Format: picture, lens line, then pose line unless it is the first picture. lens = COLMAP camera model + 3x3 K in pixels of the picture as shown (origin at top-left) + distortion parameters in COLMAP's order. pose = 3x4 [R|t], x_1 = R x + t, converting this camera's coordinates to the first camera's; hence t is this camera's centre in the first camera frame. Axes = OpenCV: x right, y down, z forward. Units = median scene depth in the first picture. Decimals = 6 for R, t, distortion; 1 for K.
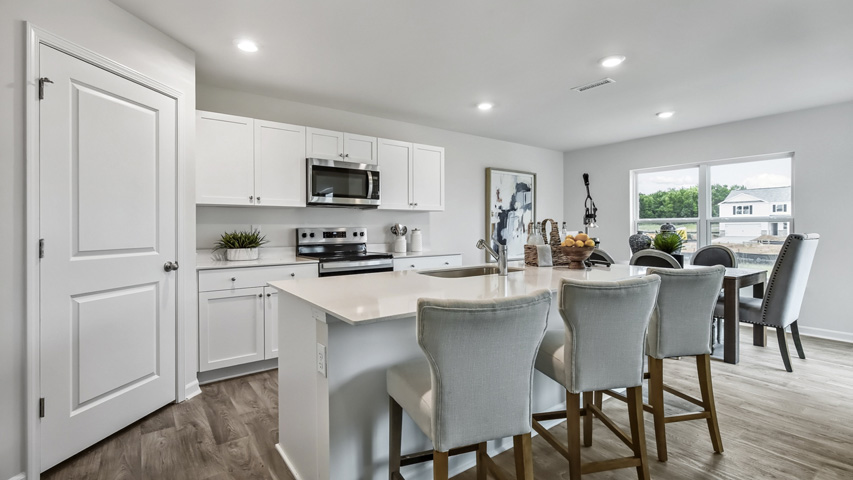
lens RADIAL K [[393.8, 0, 426.8], [0, 393.8, 230.3], [0, 0, 1]] dist [0.001282, -0.000003]
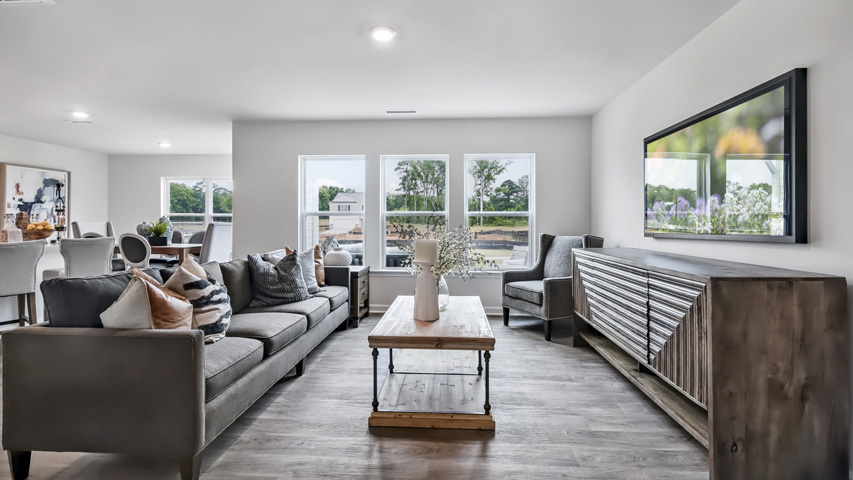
lens RADIAL K [[389.4, 0, 428.7], [0, 389.4, 223.8], [0, 0, 1]] dist [0.001269, 0.000265]
pose [[0.644818, 0.003690, 0.764327, 0.112619], [-0.003029, 0.999993, -0.002273, 0.009643], [-0.764330, -0.000849, 0.644825, -0.714262]]
